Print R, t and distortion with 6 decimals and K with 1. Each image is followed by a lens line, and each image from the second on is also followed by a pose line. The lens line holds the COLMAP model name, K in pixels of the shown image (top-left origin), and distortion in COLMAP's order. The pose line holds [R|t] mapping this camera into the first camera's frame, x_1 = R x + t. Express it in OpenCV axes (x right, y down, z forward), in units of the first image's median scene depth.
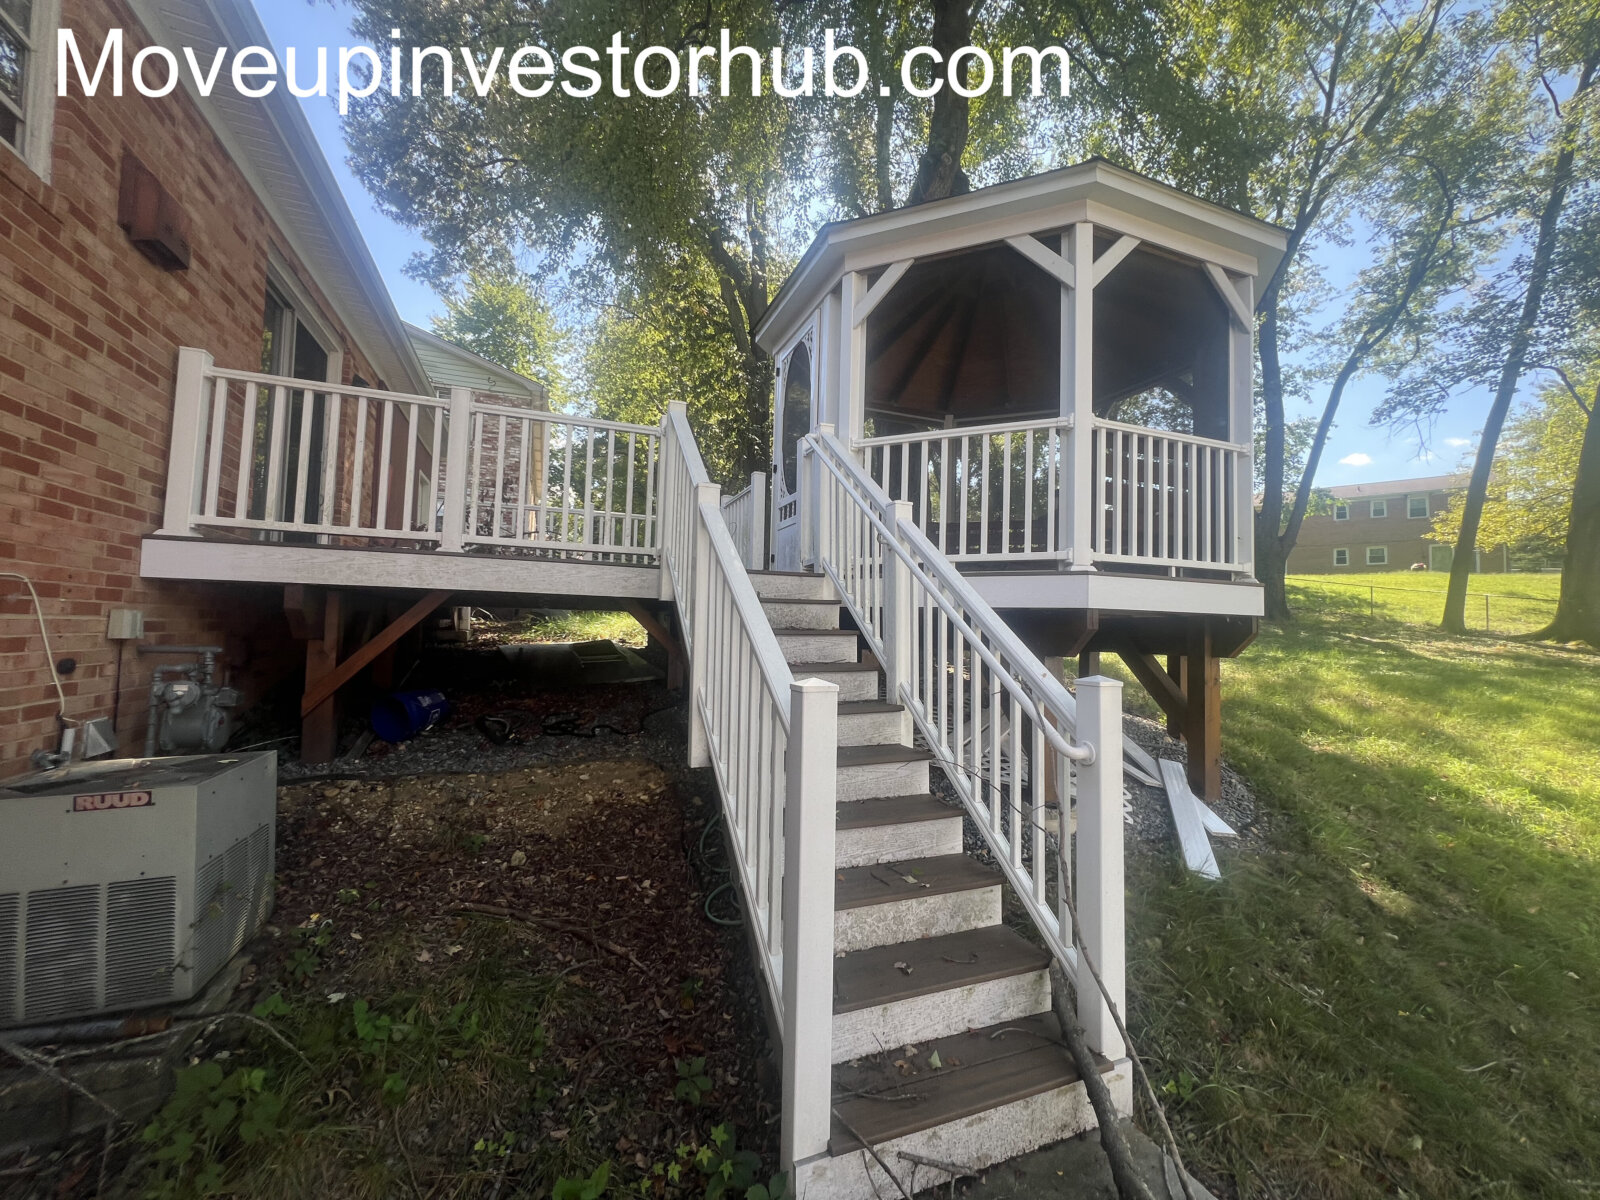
lens RADIAL K [[639.8, 0, 802.4], [0, 639.8, 600.1], [0, 0, 1]] dist [-0.001308, 0.000253]
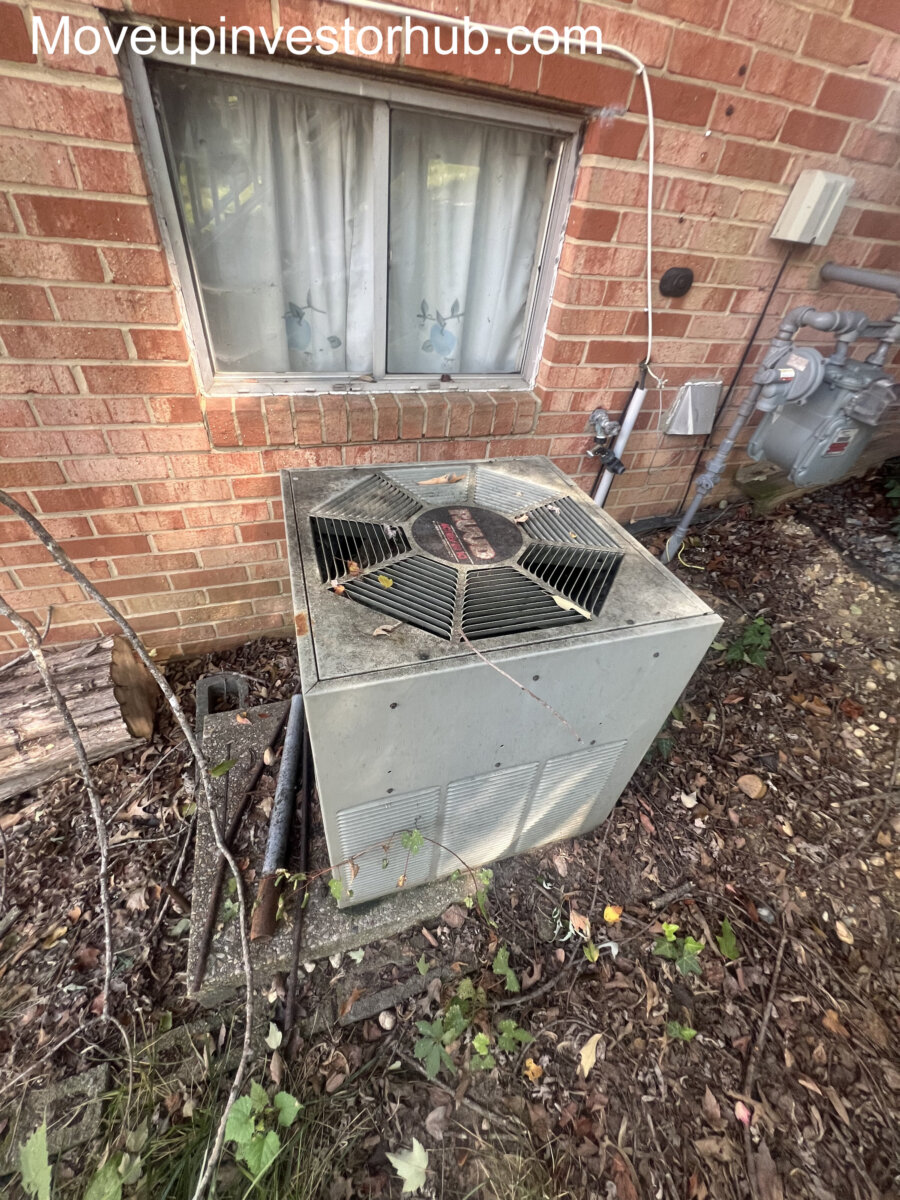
lens RADIAL K [[477.8, 0, 449.1], [0, 477.8, 598.1], [0, 0, 1]] dist [0.000520, -0.000016]
pose [[-0.056844, 0.630966, -0.773725, -0.564598], [-0.048023, 0.772353, 0.633375, 0.055030], [0.997227, 0.073160, -0.013603, 0.784598]]
